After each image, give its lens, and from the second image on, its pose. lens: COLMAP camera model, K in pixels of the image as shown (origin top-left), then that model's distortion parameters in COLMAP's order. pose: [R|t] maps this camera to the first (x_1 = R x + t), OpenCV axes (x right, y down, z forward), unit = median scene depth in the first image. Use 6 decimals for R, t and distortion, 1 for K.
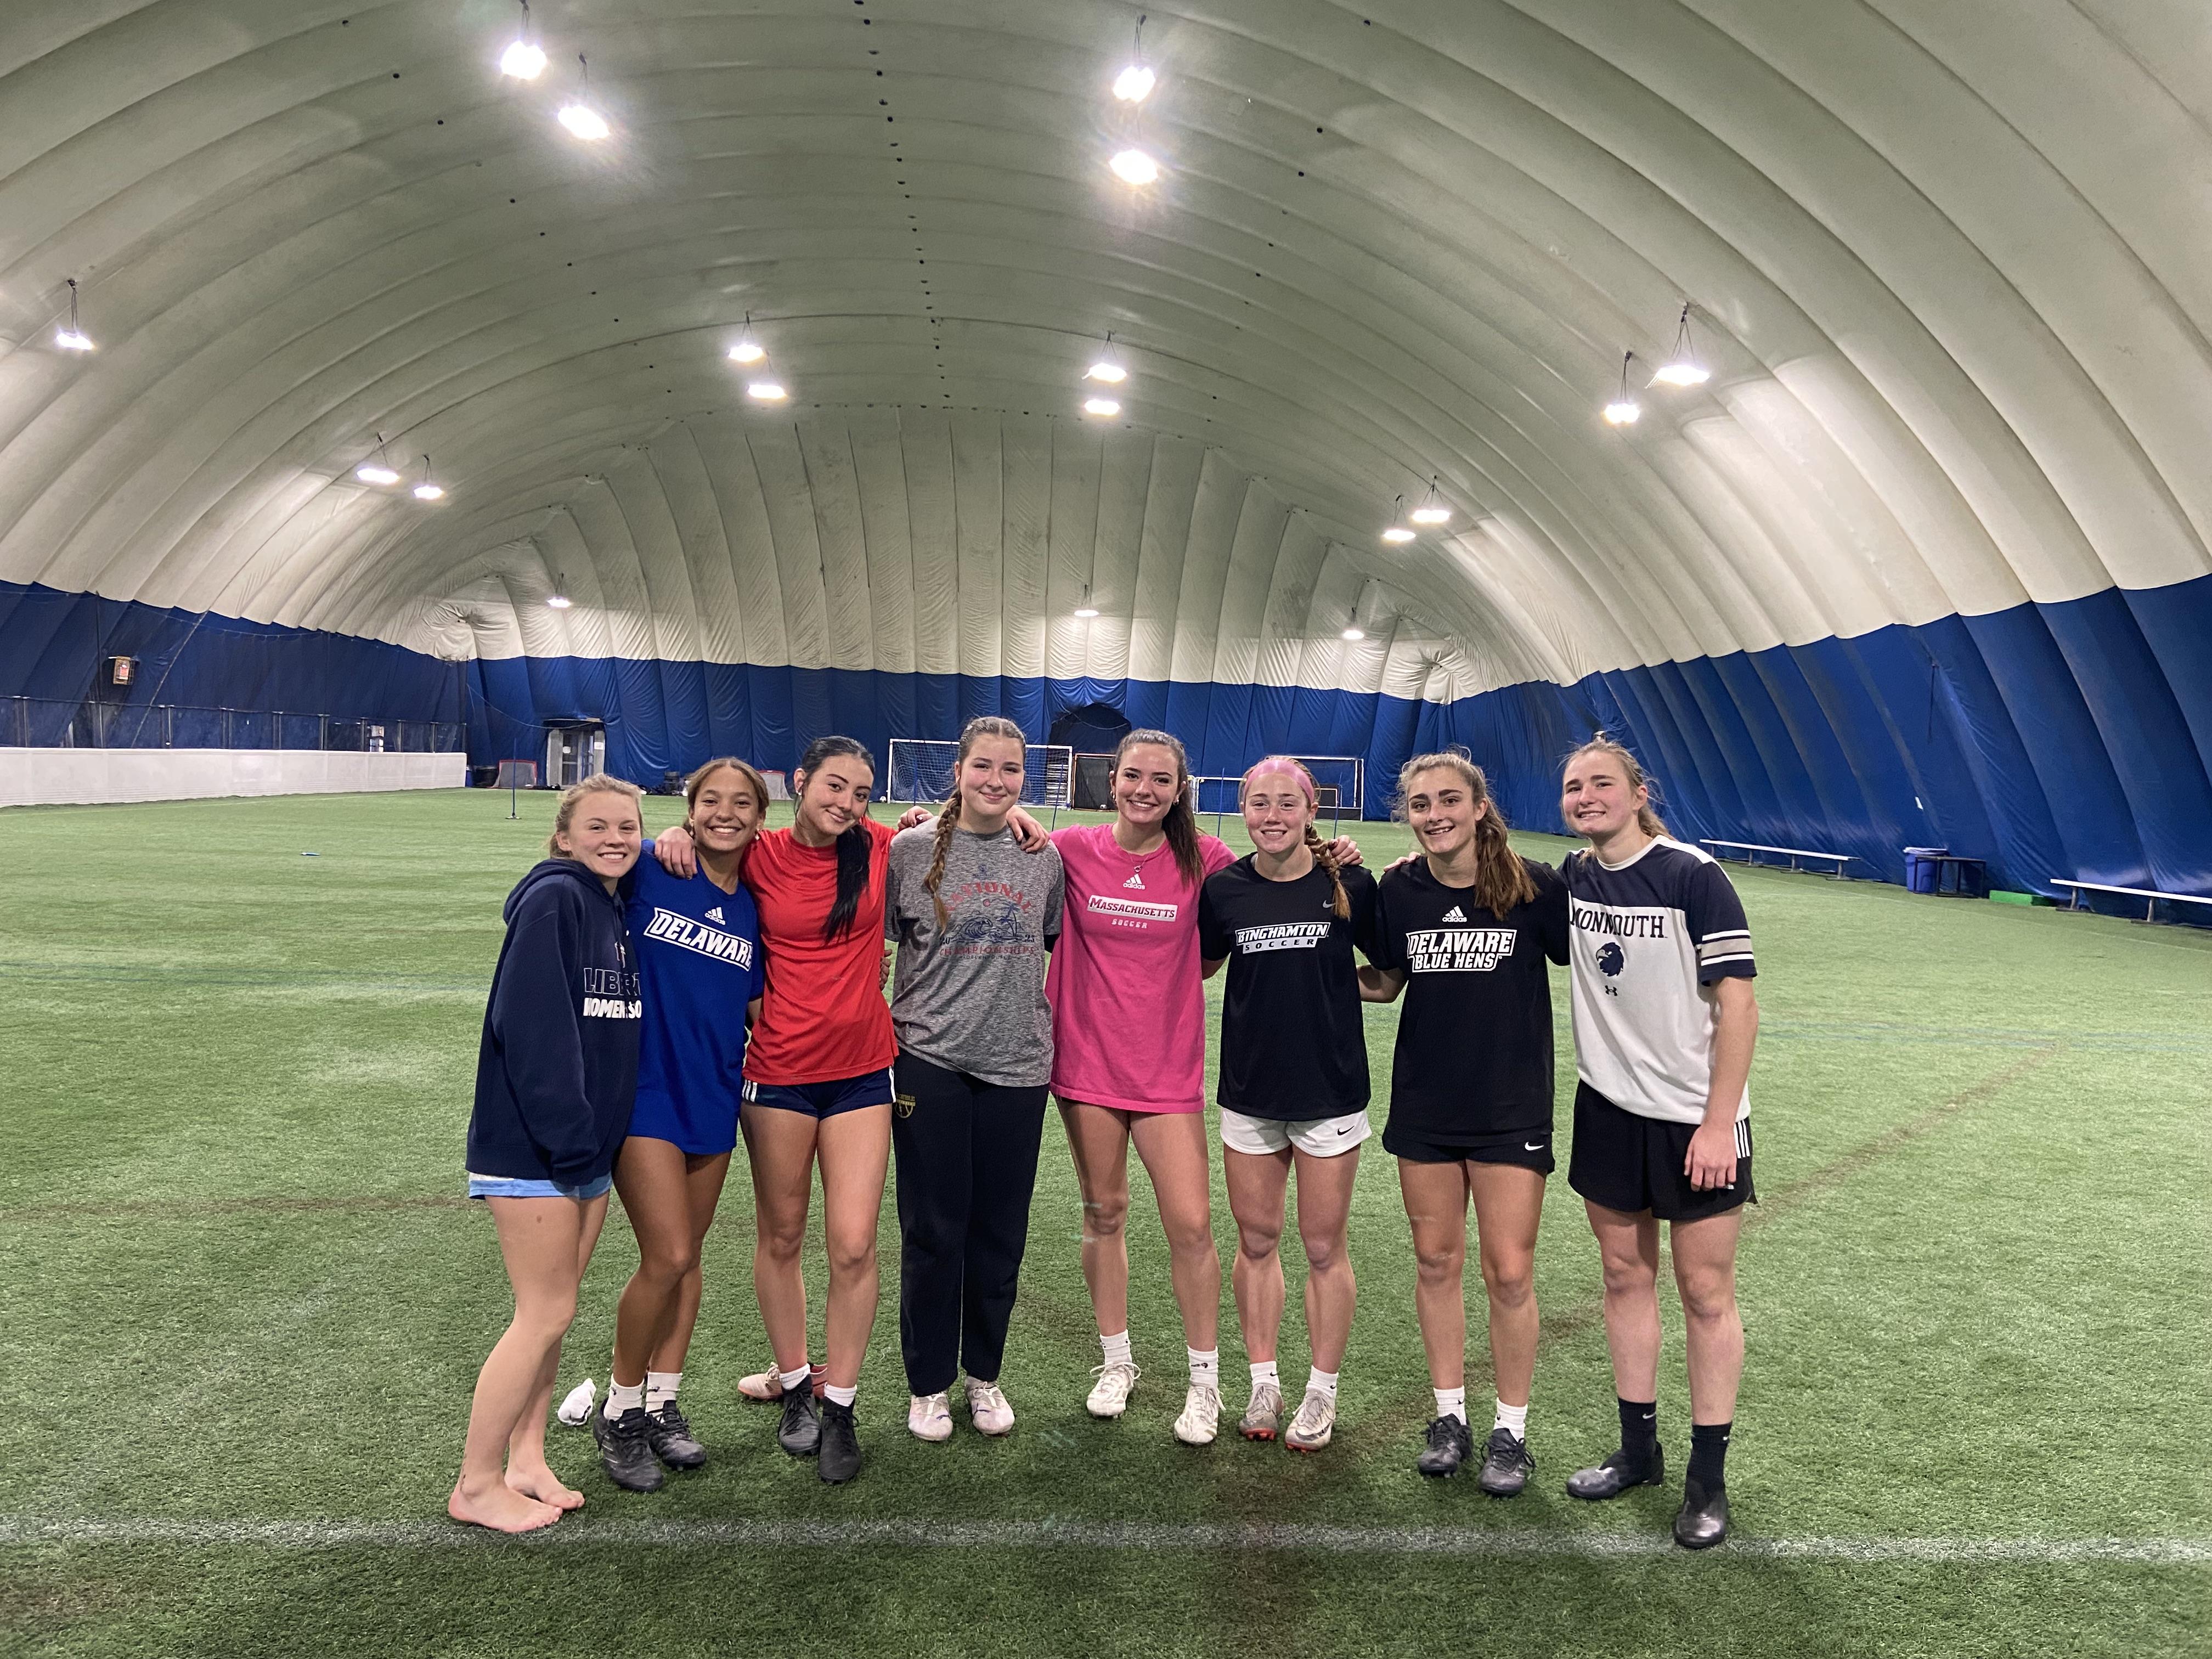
lens RADIAL K [[1649.9, 0, 1109.2], [0, 1649.9, 827.7], [0, 0, 1]] dist [0.129984, -0.162114]
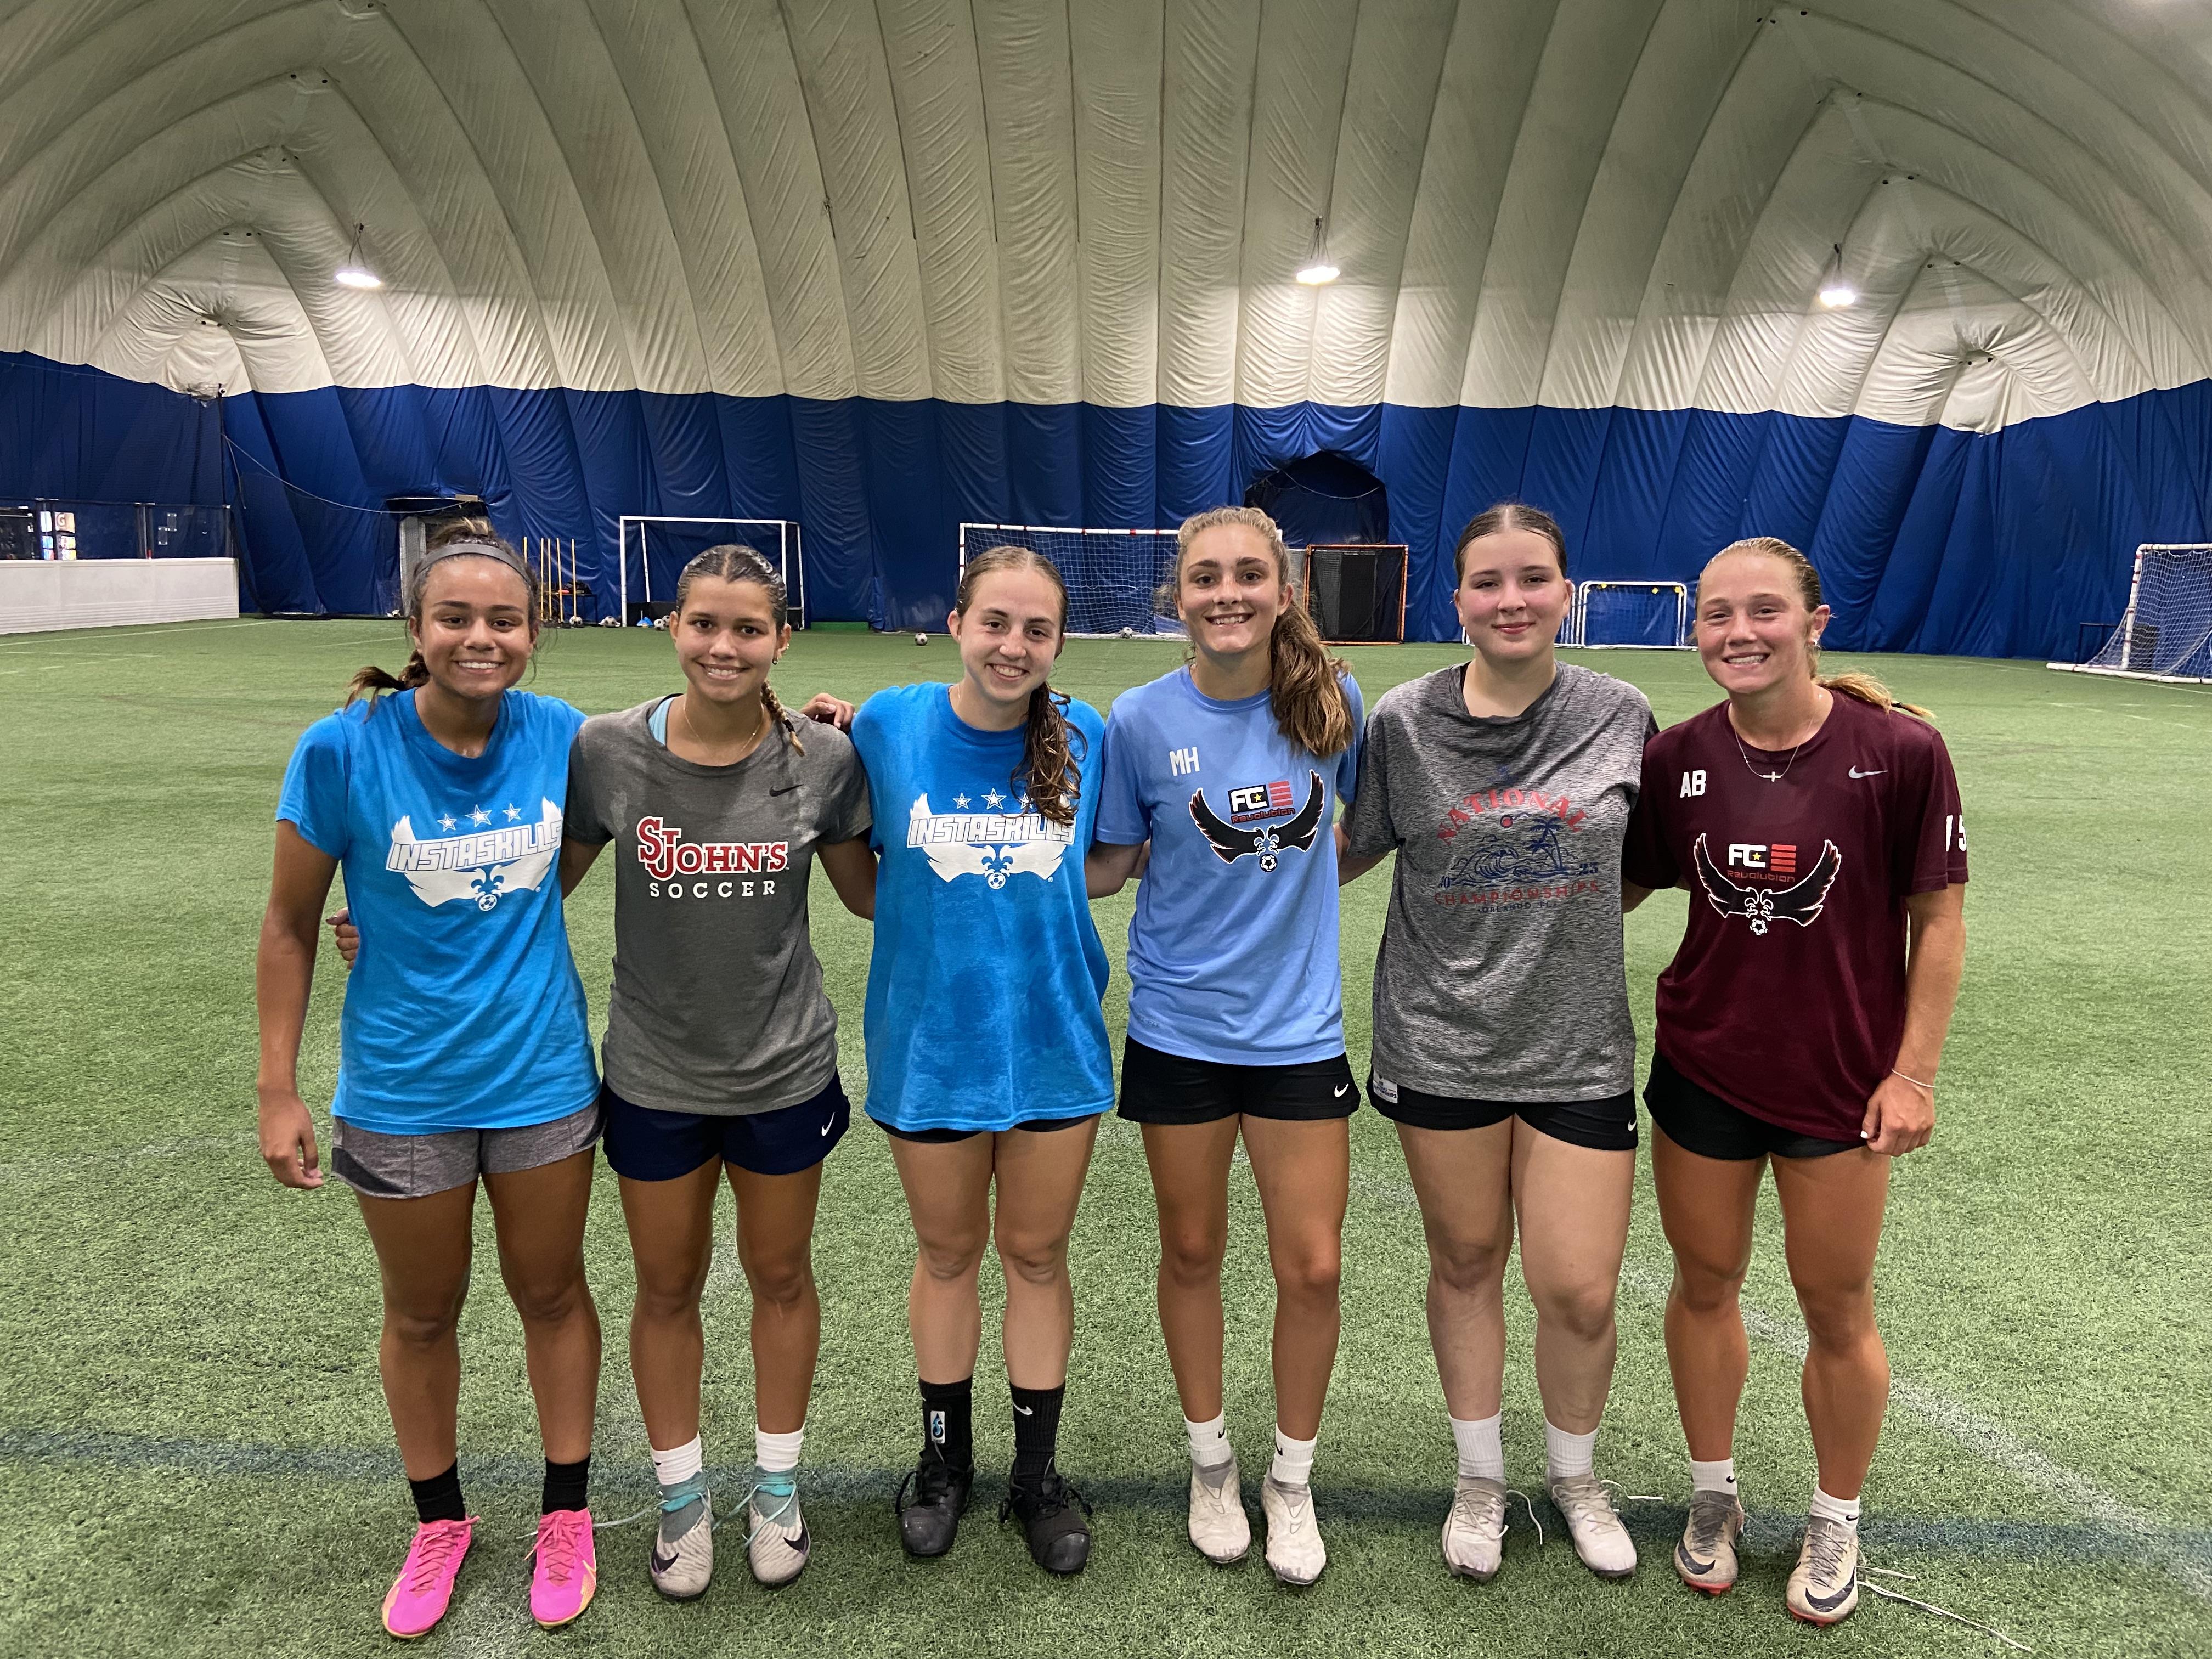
lens RADIAL K [[1660.9, 0, 1115.1], [0, 1660.9, 800.5], [0, 0, 1]] dist [0.141408, -0.187308]
pose [[0.997231, -0.006628, -0.074067, -0.040551], [0.014614, 0.994063, 0.107816, -0.021066], [0.072912, -0.108600, 0.991408, 0.447707]]
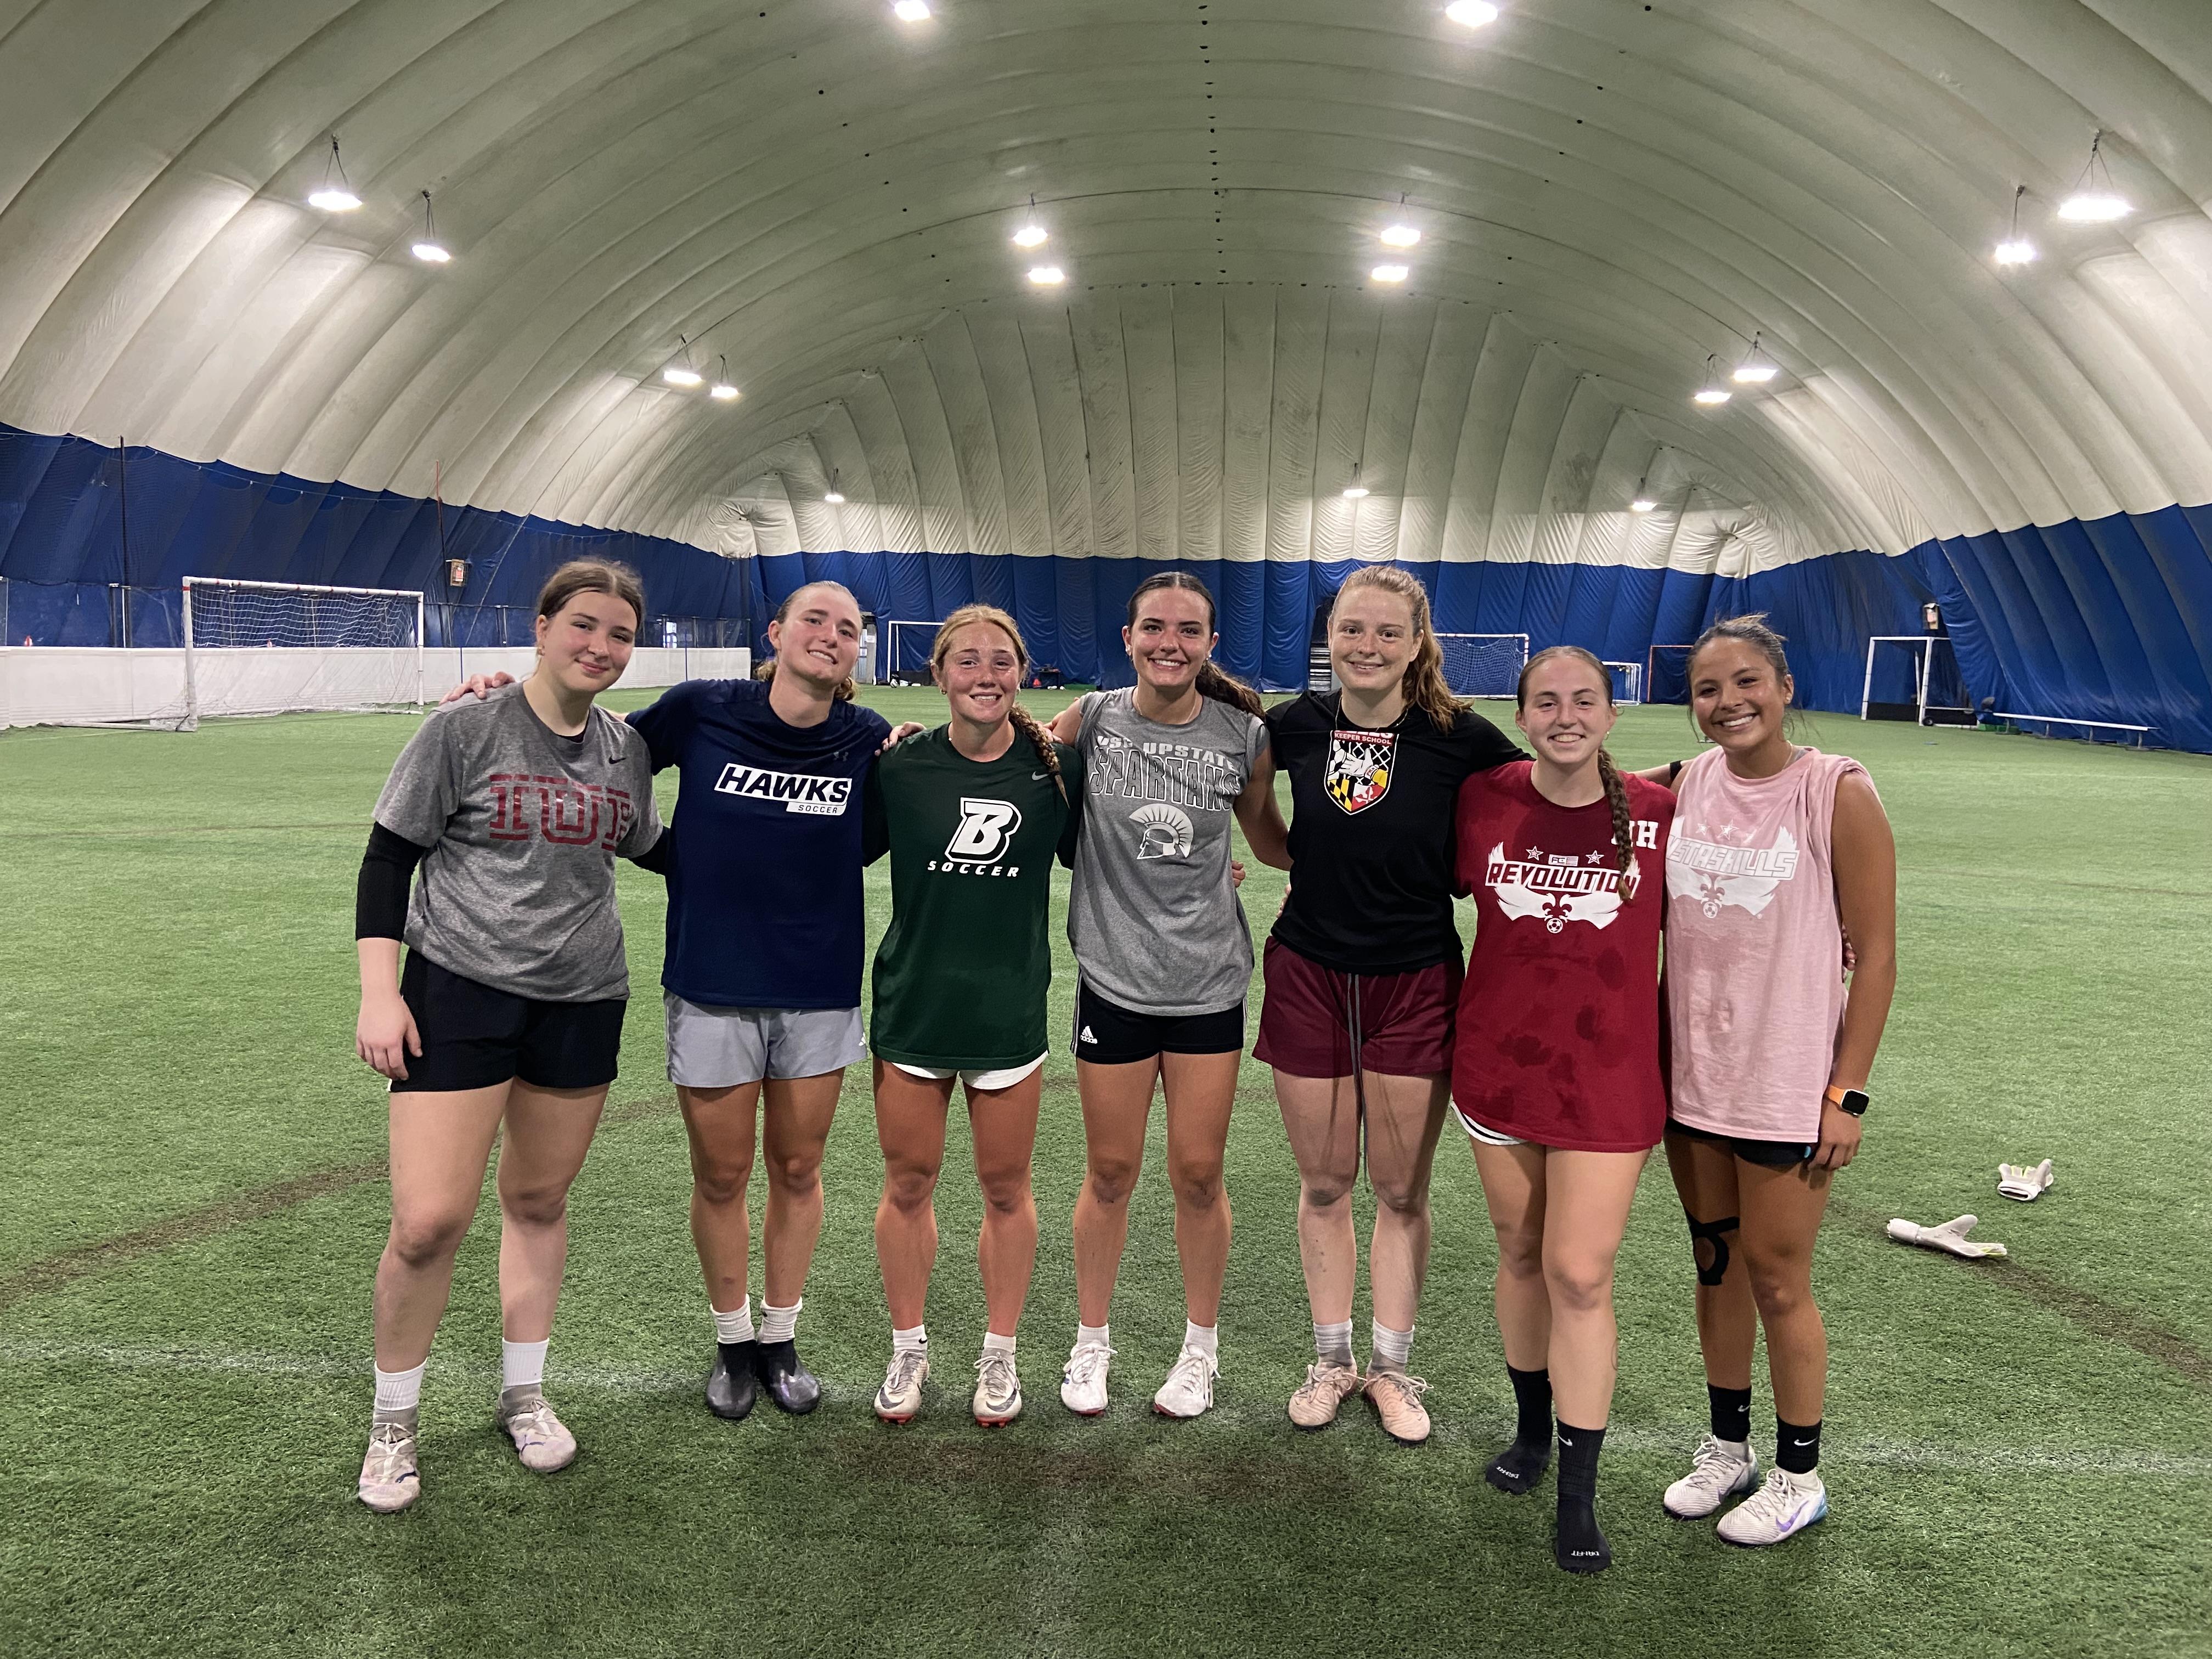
lens RADIAL K [[1655.4, 0, 1113.8], [0, 1655.4, 822.9], [0, 0, 1]] dist [0.123076, -0.159212]
pose [[0.992281, -0.001674, -0.123998, -0.034475], [0.009697, 0.997895, 0.064124, -0.000522], [0.123630, -0.064831, 0.990208, 0.000843]]
